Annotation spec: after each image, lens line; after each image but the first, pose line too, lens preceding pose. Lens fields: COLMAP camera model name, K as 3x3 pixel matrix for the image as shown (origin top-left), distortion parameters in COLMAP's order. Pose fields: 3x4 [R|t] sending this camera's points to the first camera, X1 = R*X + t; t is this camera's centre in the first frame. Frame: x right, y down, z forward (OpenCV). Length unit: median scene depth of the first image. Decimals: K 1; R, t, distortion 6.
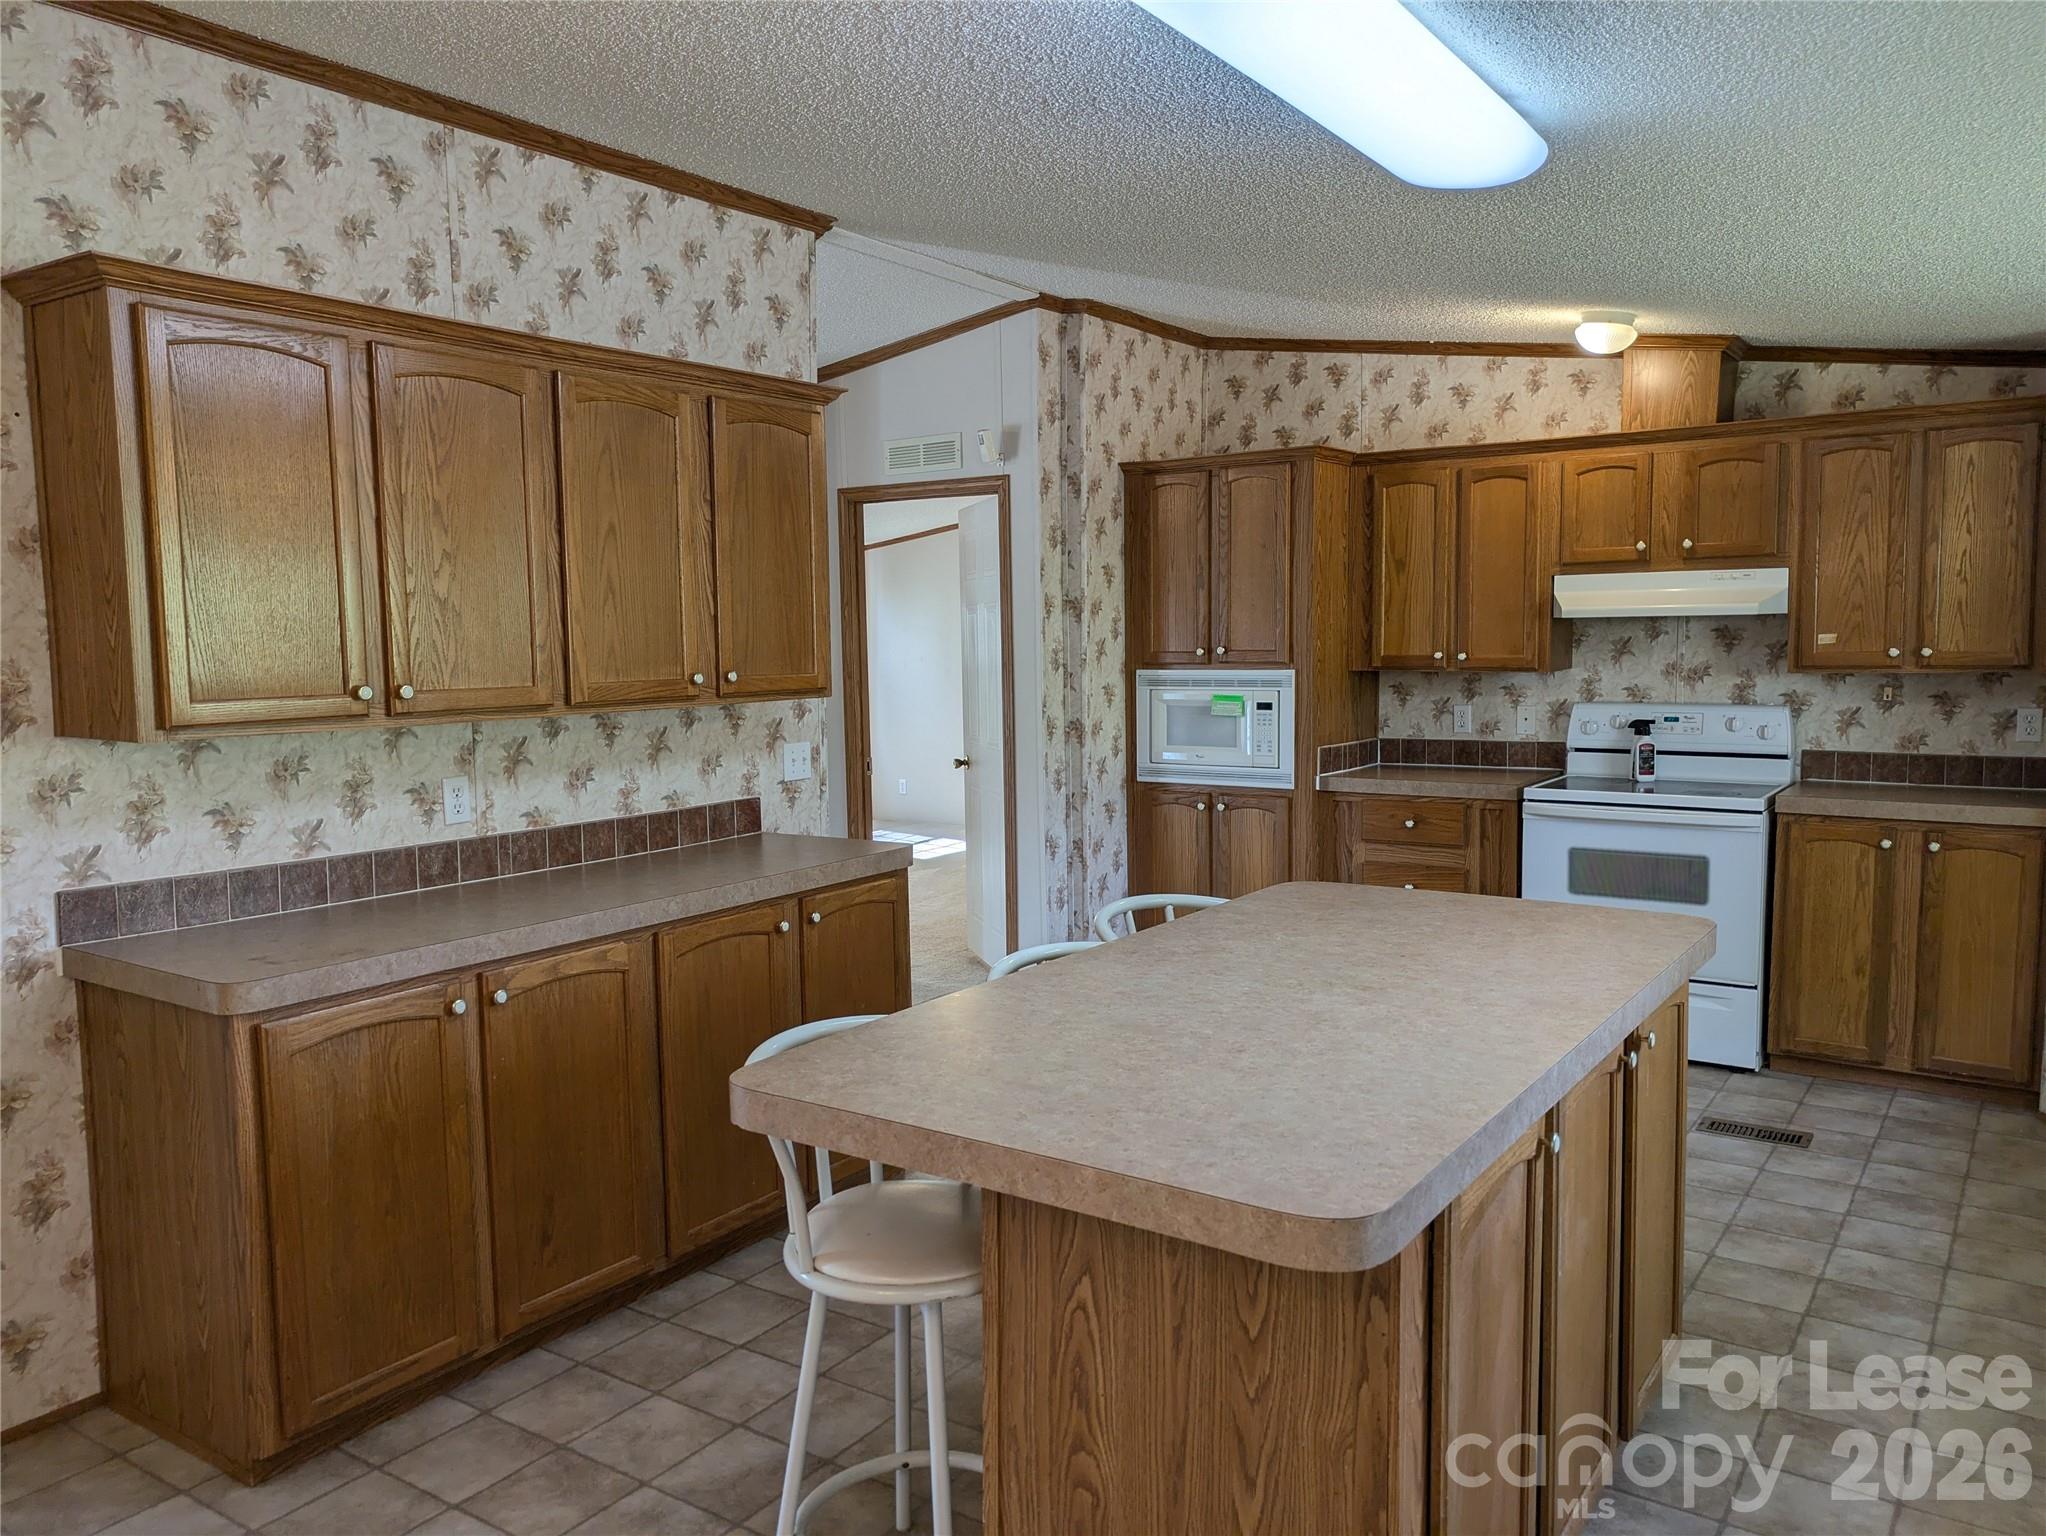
lens RADIAL K [[1504.3, 0, 1033.4], [0, 1504.3, 774.1], [0, 0, 1]] dist [0.047059, -0.030978]
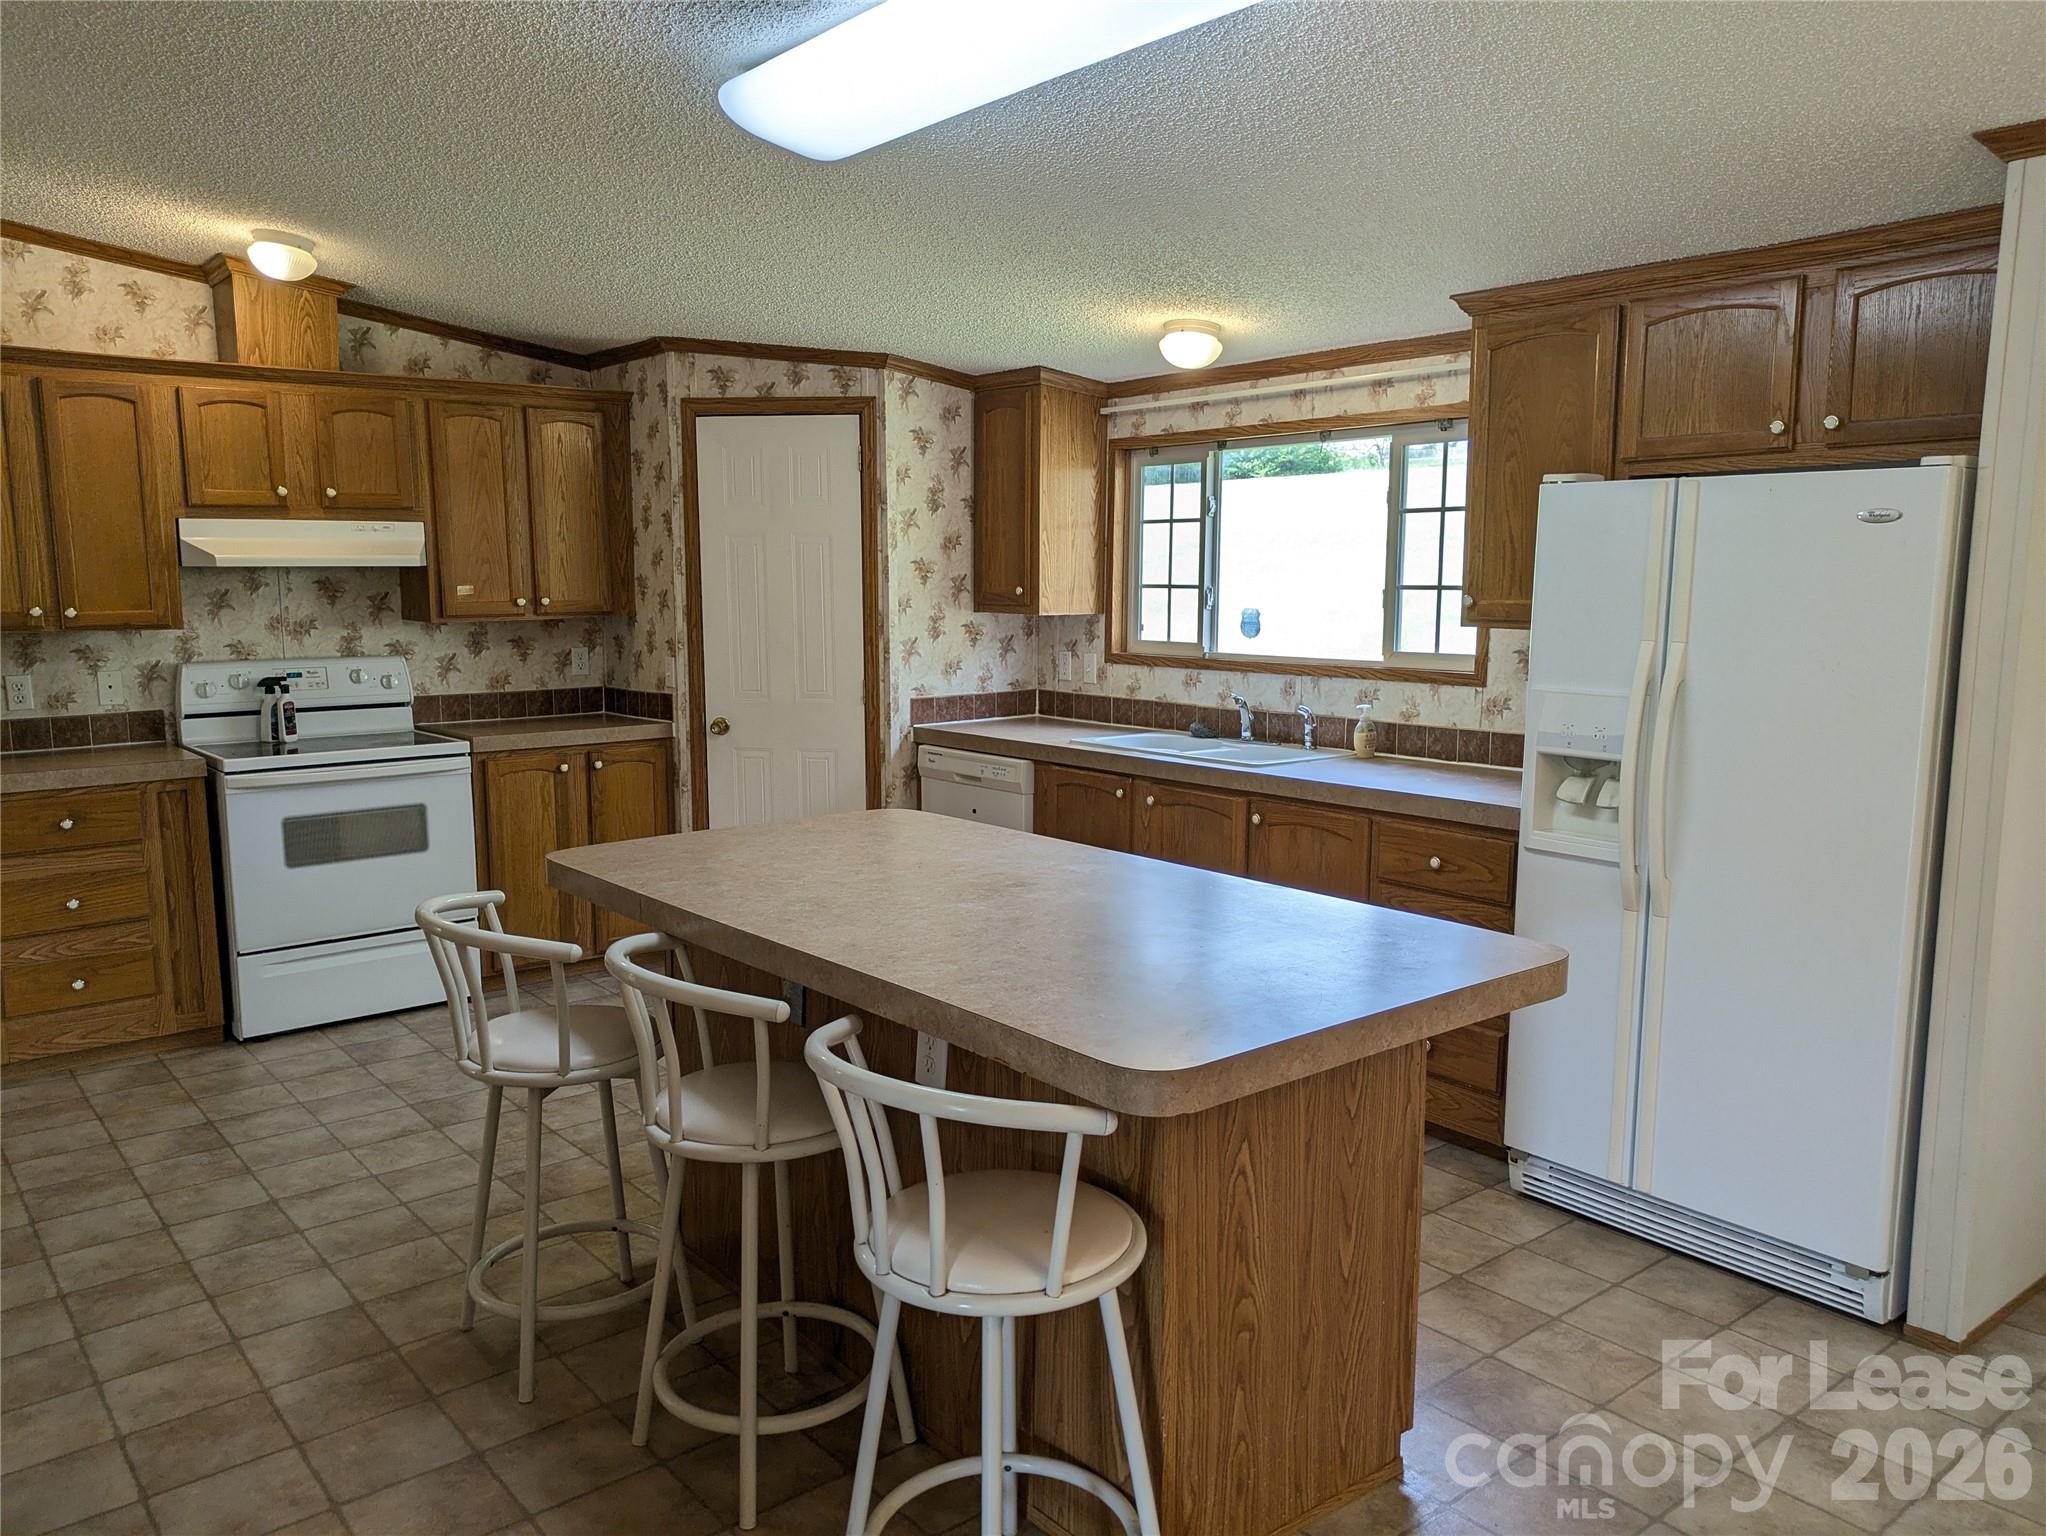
lens RADIAL K [[1504.3, 0, 1011.4], [0, 1504.3, 776.0], [0, 0, 1]] dist [0.047059, -0.030978]
pose [[0.290634, -0.120023, 0.949277, -0.384326], [0.097434, 0.990657, 0.095424, -0.021571], [-0.951860, 0.064758, 0.299613, 0.300251]]
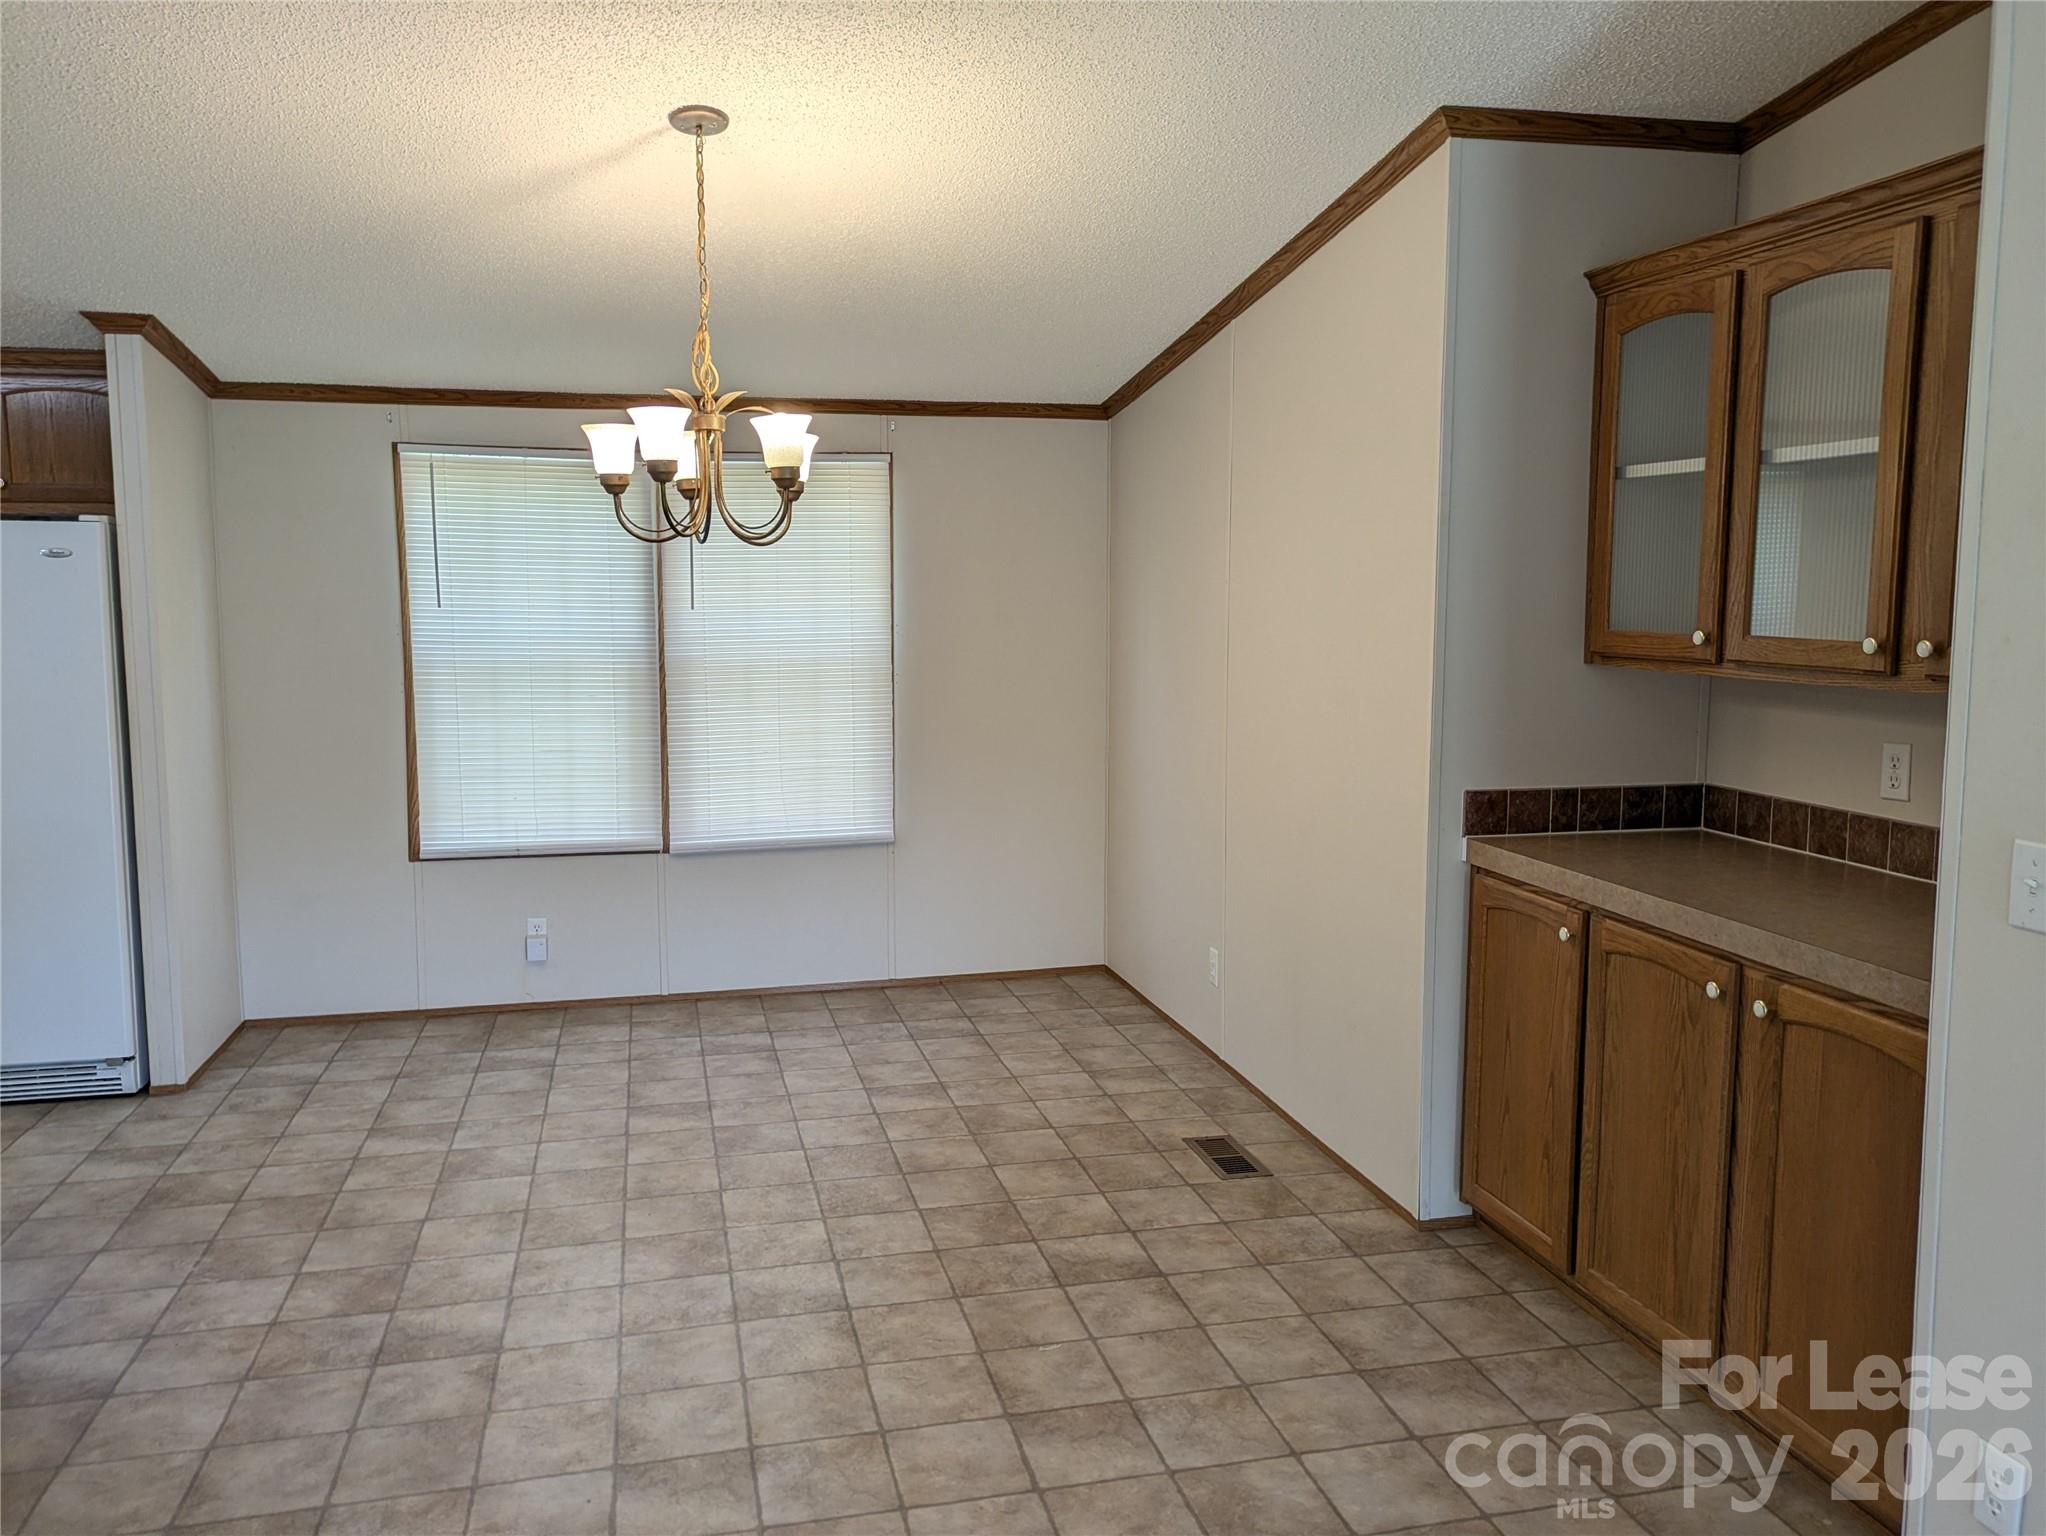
lens RADIAL K [[1504.3, 0, 1009.0], [0, 1504.3, 772.0], [0, 0, 1]] dist [0.047059, -0.030978]
pose [[-0.740173, -0.065641, 0.669205, -0.706611], [0.075198, 0.980900, 0.179387, -0.024418], [-0.668198, 0.183101, -0.721100, 0.435911]]
